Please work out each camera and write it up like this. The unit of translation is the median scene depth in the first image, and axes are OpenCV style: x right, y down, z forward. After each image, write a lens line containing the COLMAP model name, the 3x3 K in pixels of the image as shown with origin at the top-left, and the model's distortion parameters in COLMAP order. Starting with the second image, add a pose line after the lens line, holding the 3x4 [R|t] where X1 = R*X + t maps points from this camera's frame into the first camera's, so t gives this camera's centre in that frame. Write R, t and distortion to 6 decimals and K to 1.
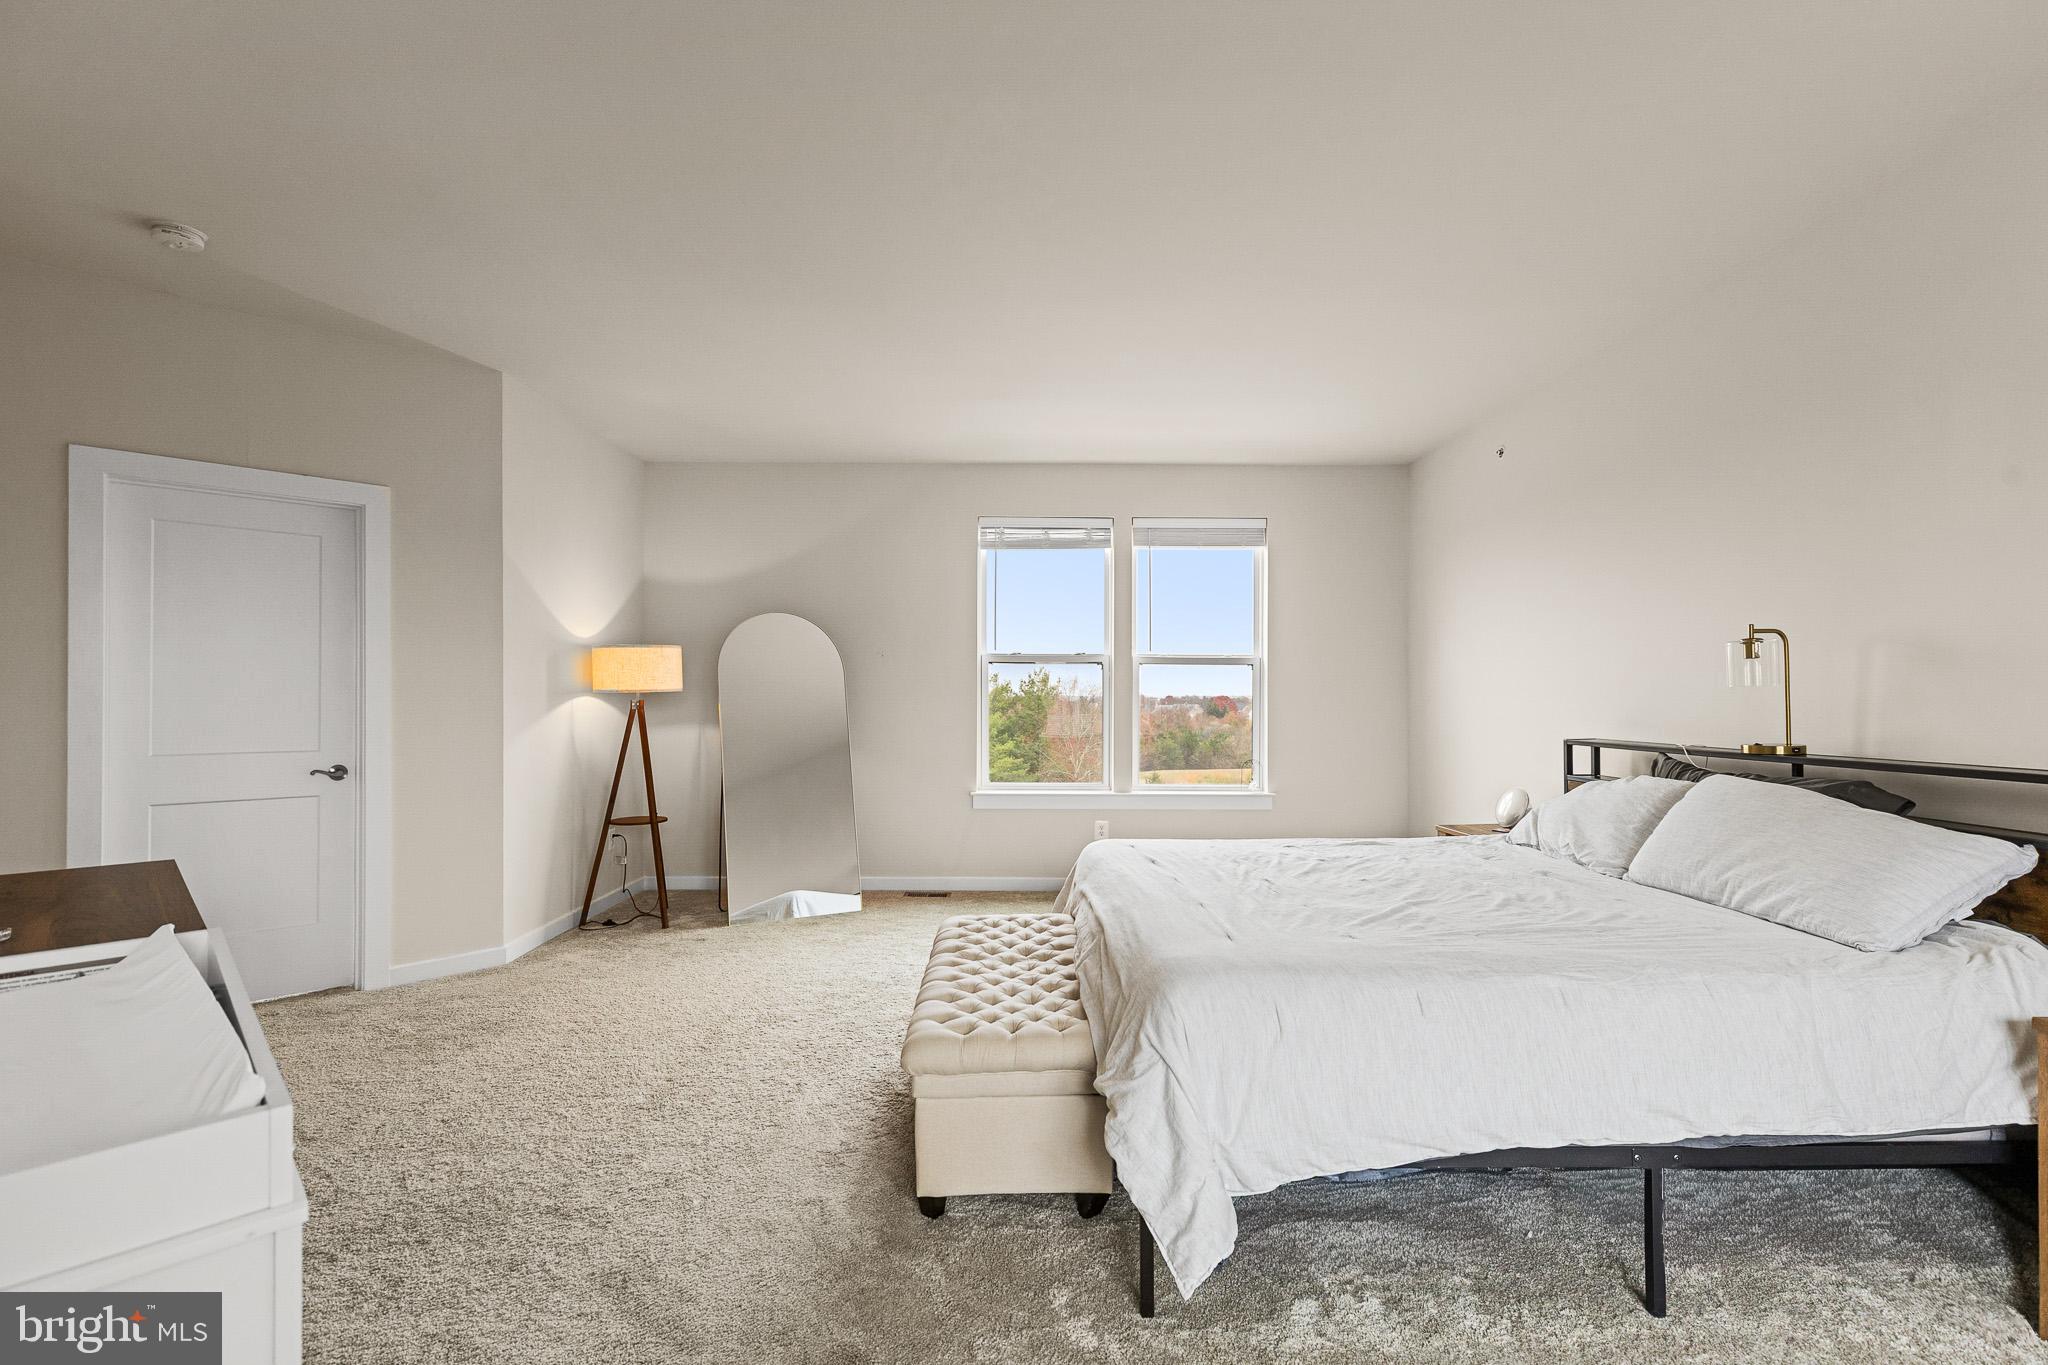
lens RADIAL K [[922.0, 0, 1022.8], [0, 922.0, 681.1], [0, 0, 1]] dist [0.006200, 0.000319]
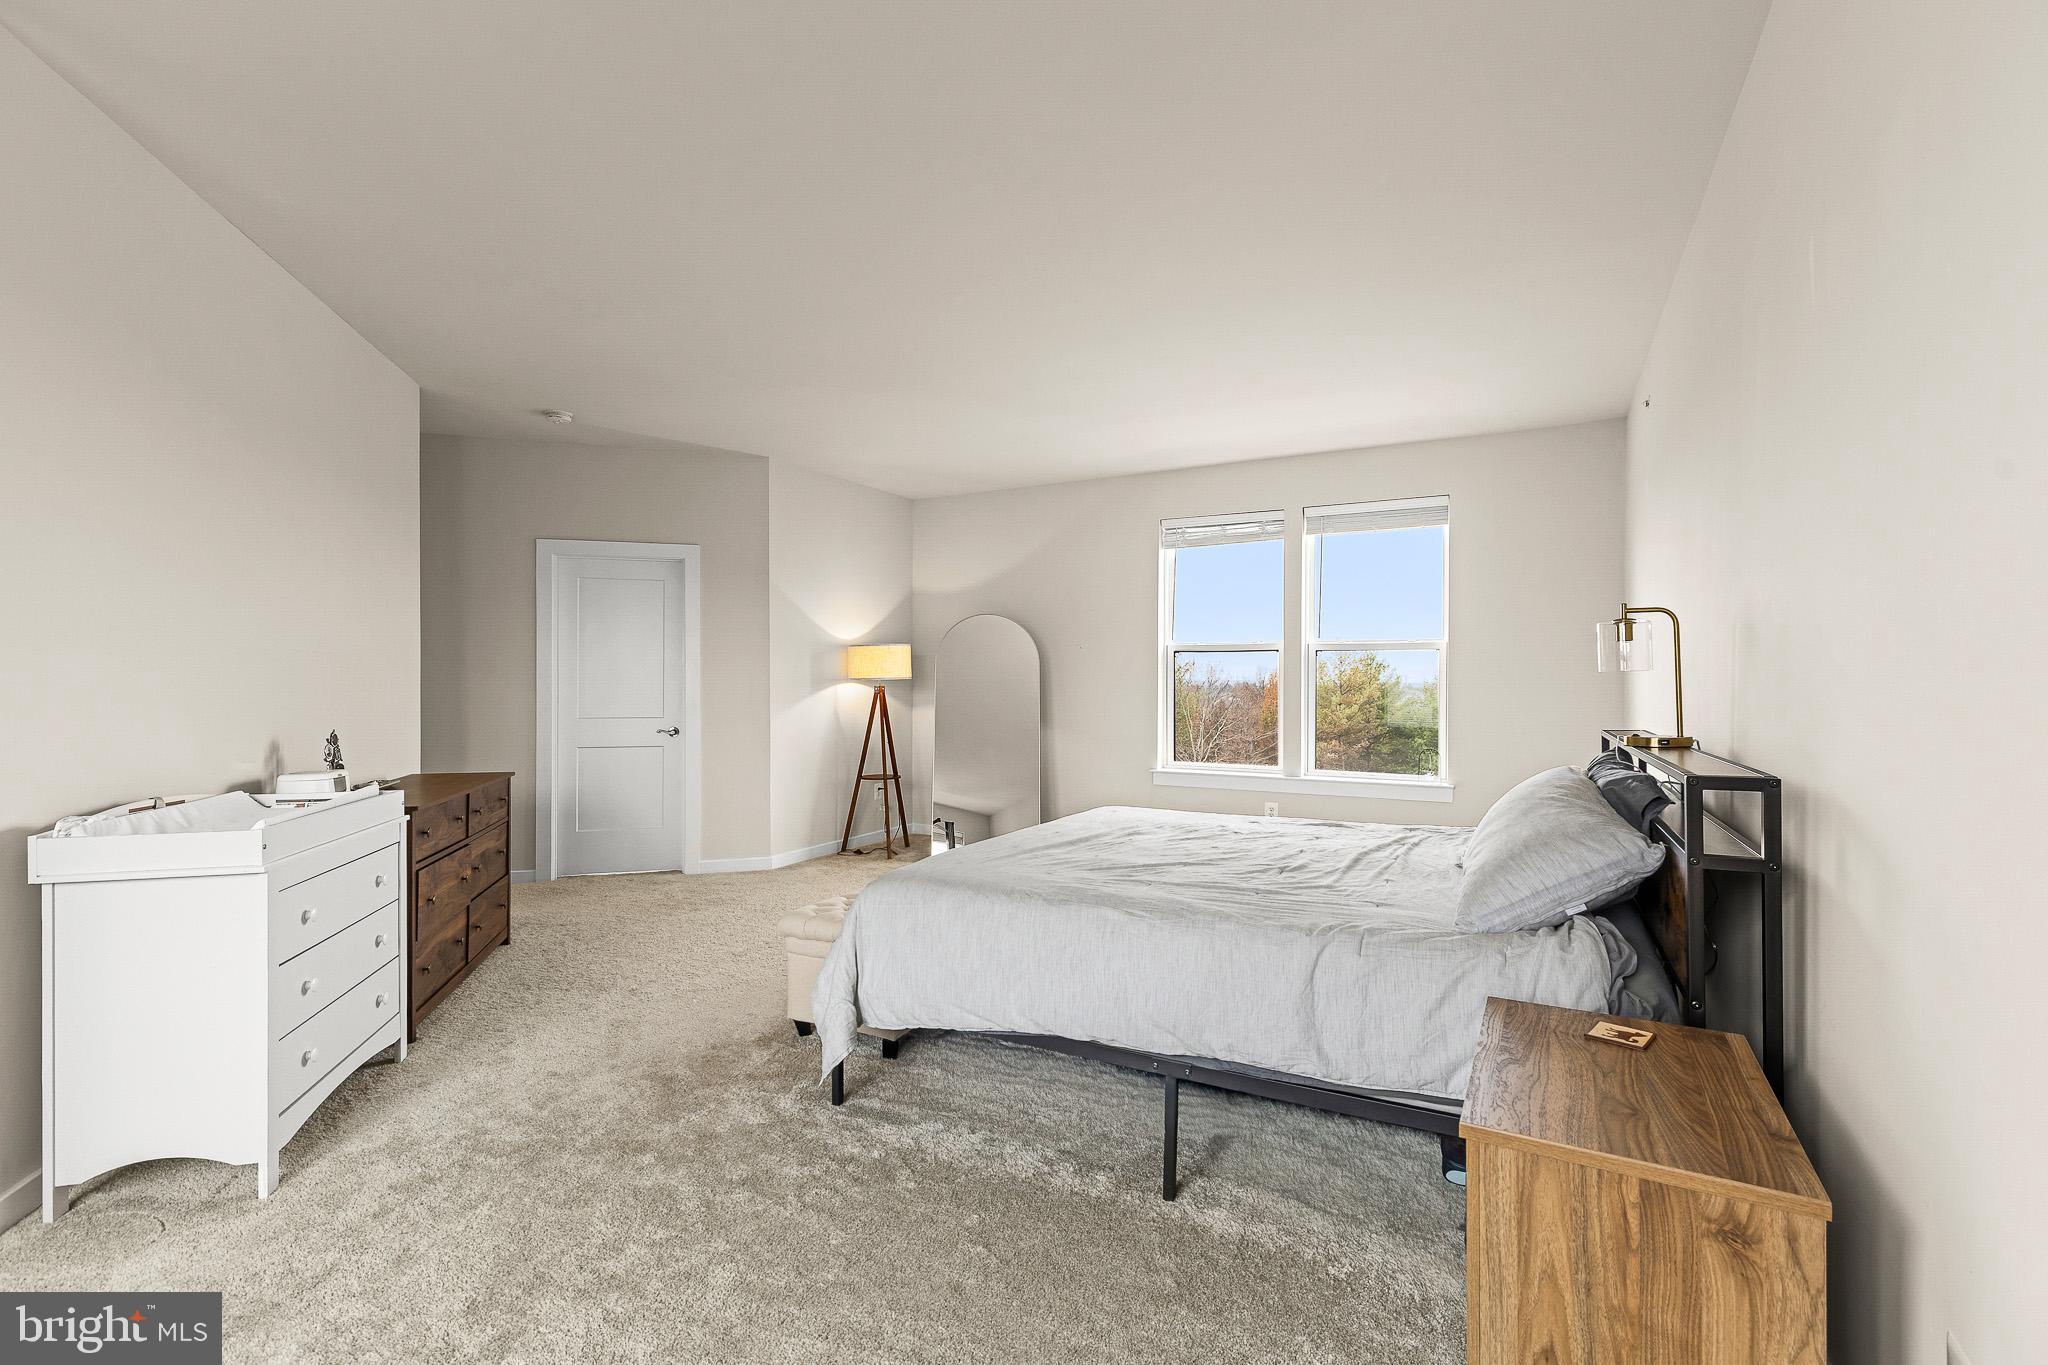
lens RADIAL K [[918.6, 0, 1022.9], [0, 918.6, 668.7], [0, 0, 1]] dist [0.008819, -0.000177]
pose [[0.873357, -0.007741, -0.487019, 0.416076], [0.008235, 0.999965, -0.001128, -0.000637], [0.487011, -0.003025, 0.873391, -0.048500]]
